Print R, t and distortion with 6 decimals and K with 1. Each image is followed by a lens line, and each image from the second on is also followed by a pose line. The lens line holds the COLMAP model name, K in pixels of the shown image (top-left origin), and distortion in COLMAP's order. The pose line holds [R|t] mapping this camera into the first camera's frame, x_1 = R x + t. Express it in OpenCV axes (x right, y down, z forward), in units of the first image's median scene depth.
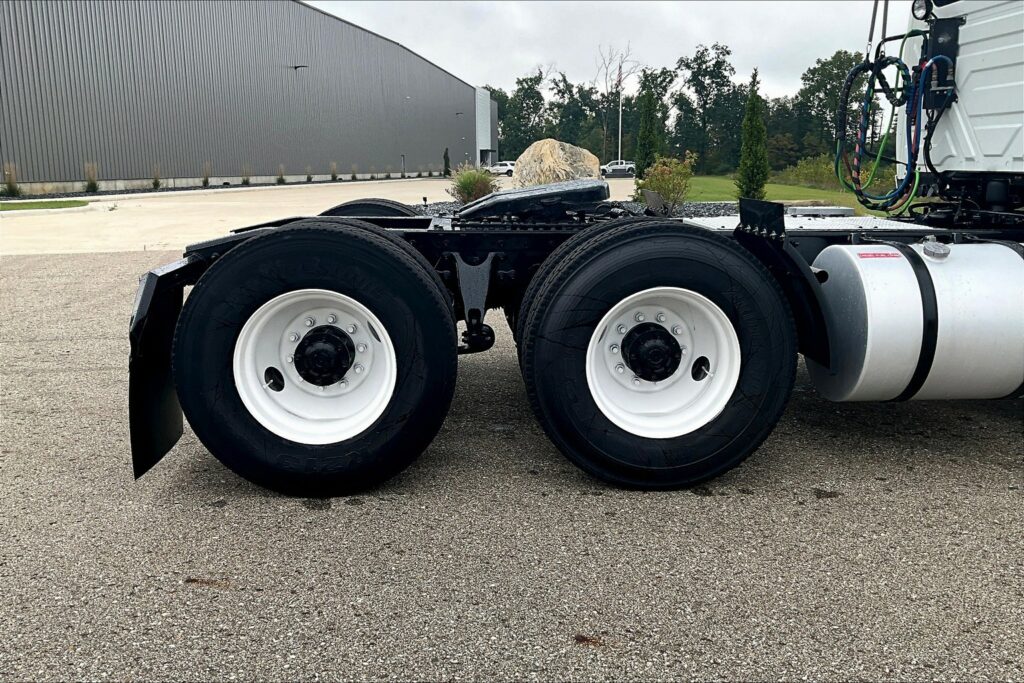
lens RADIAL K [[844.9, 0, 509.4], [0, 844.9, 349.0], [0, 0, 1]] dist [0.056629, -0.114261]
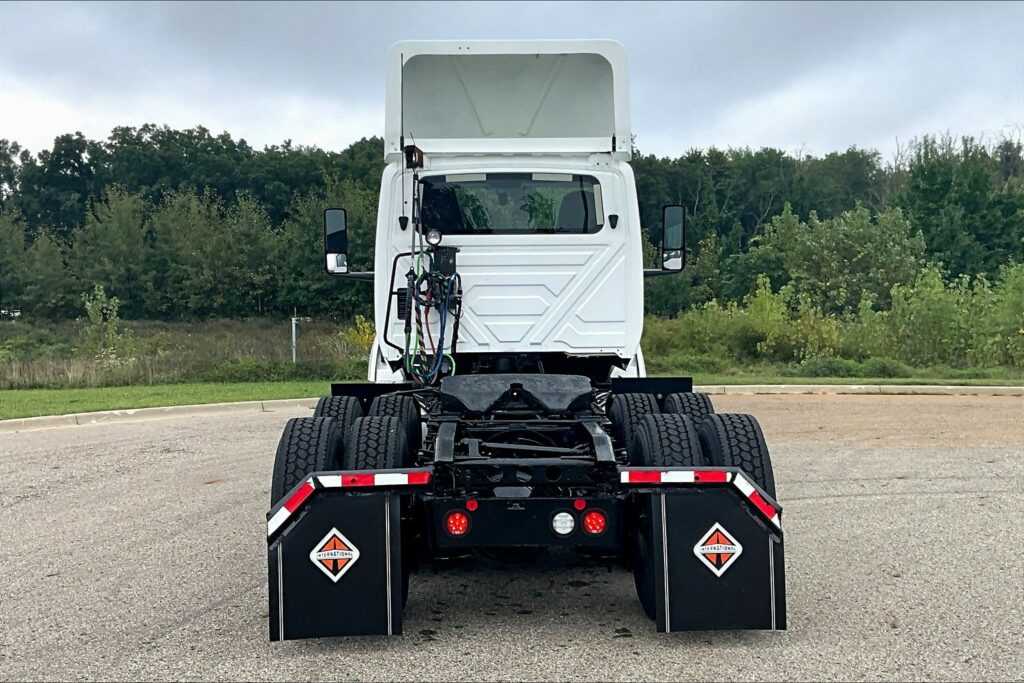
lens RADIAL K [[1270.4, 0, 513.7], [0, 1270.4, 344.4], [0, 0, 1]] dist [0.078852, 0.000000]
pose [[0.030314, -0.041154, 0.998693, -1.587428], [0.222918, 0.974266, 0.033381, -0.278387], [-0.974366, 0.221614, 0.038708, 0.849572]]
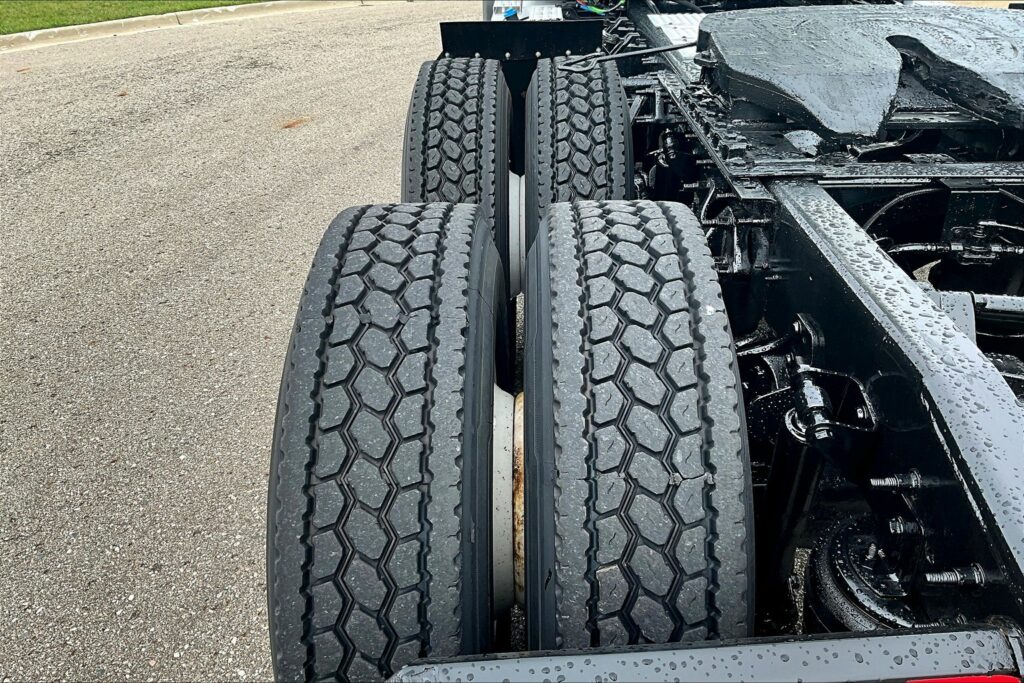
lens RADIAL K [[870.4, 0, 503.8], [0, 870.4, 318.5], [0, 0, 1]] dist [0.027834, -0.062474]
pose [[0.087187, -0.446000, 0.890777, -0.446725], [0.242633, 0.876761, 0.415234, -0.283999], [-0.966192, 0.179929, 0.184657, 1.062339]]
